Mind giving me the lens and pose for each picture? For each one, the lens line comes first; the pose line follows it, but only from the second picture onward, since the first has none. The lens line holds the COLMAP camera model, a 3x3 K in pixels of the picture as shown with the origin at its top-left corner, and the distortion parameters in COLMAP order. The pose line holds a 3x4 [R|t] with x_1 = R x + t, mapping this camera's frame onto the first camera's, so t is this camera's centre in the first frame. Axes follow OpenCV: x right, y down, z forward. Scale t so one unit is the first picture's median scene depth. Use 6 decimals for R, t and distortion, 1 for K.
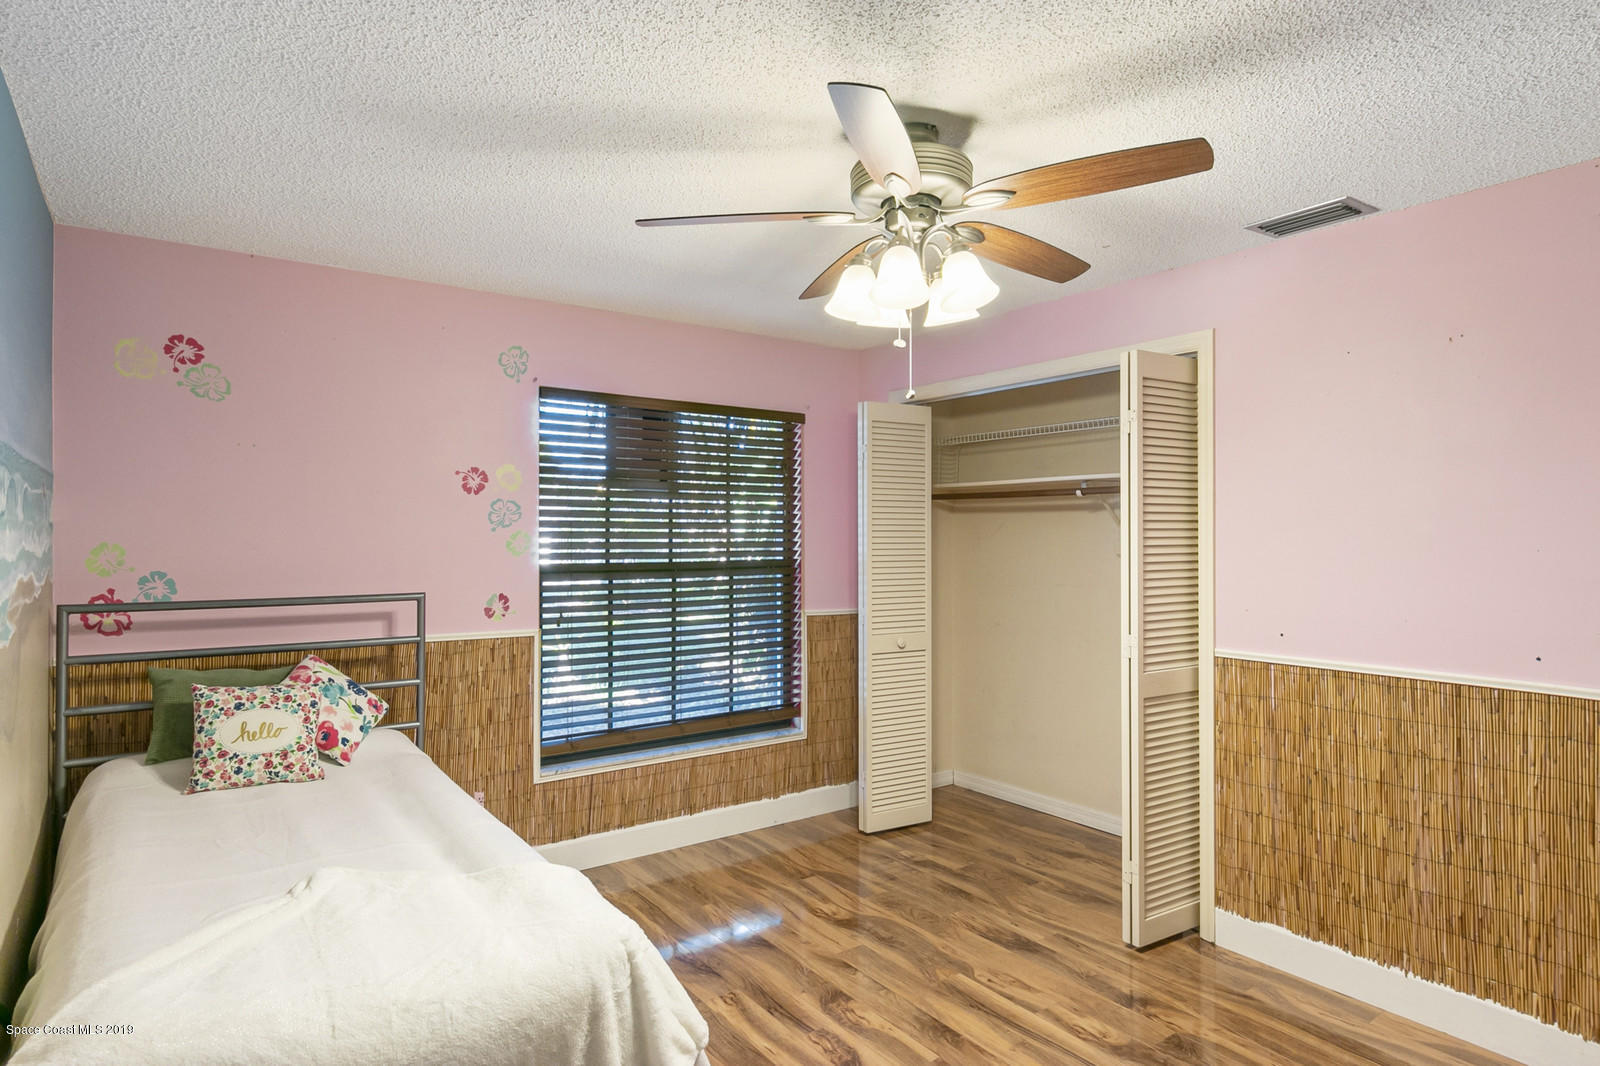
lens RADIAL K [[878.1, 0, 796.8], [0, 878.1, 535.0], [0, 0, 1]] dist [0.003171, -0.001340]
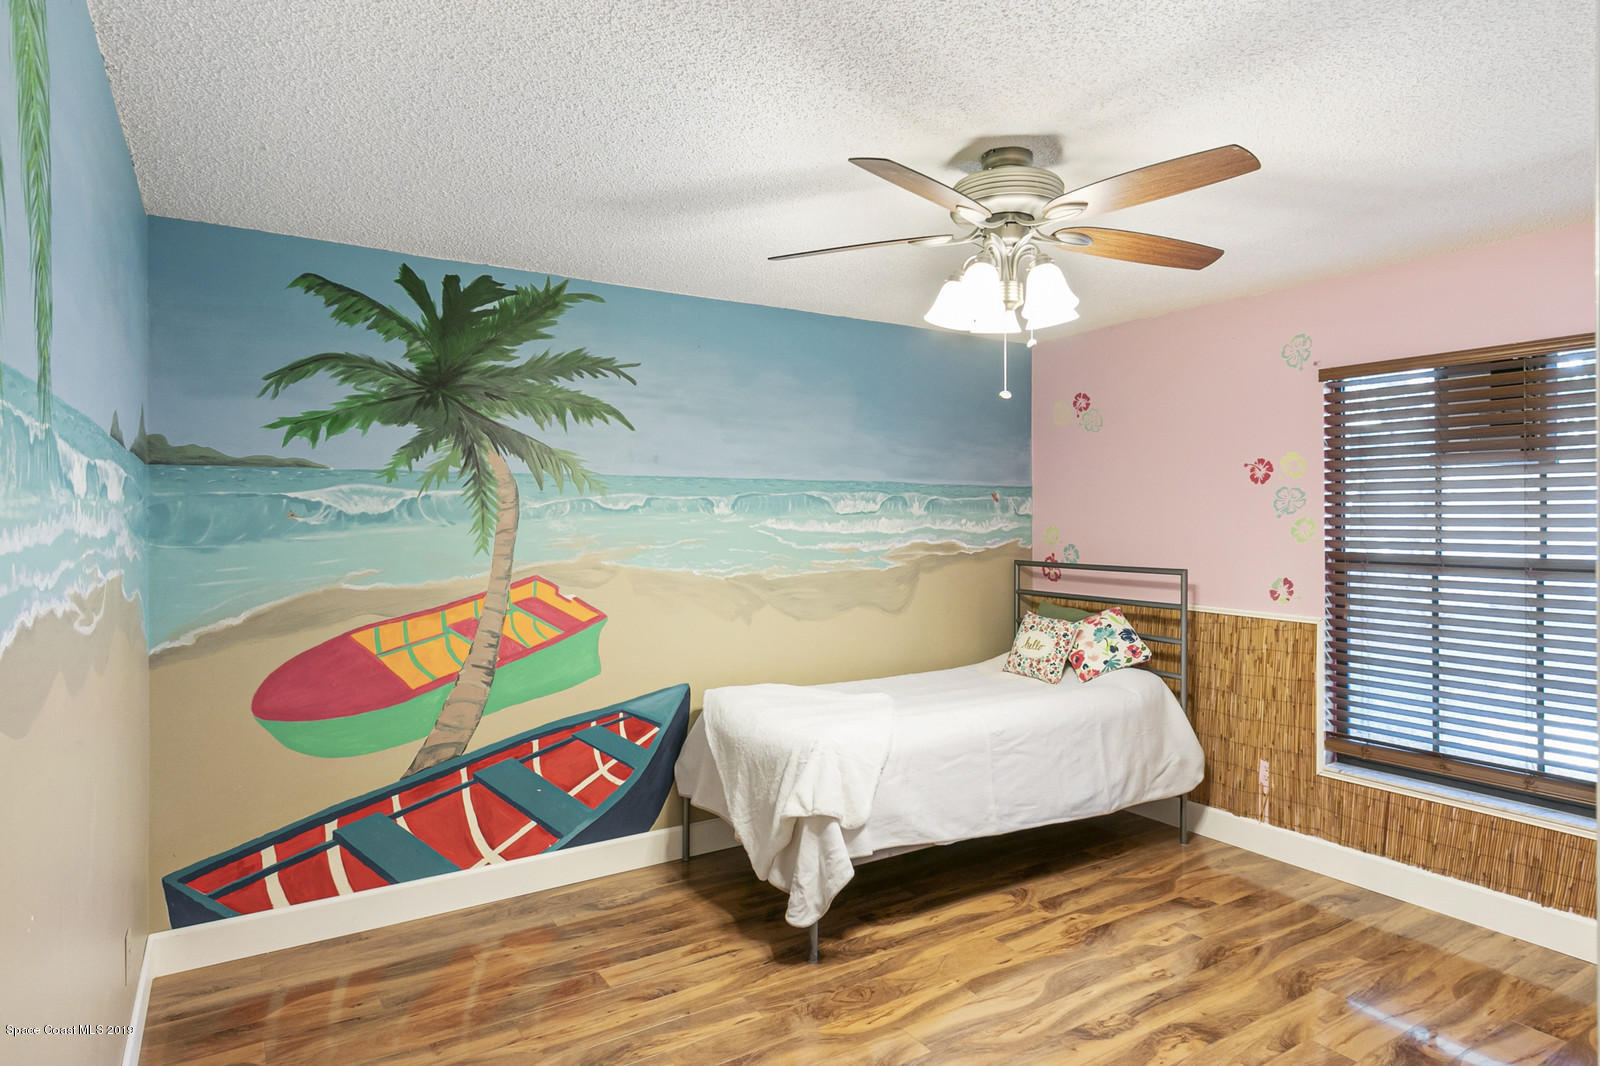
lens RADIAL K [[924.6, 0, 797.0], [0, 924.6, 527.2], [0, 0, 1]] dist [0.007619, -0.002695]
pose [[-0.071104, 0.006939, -0.997445, 0.803355], [-0.001247, 0.999974, 0.007045, -0.000248], [0.997468, 0.001745, -0.071093, 0.508714]]
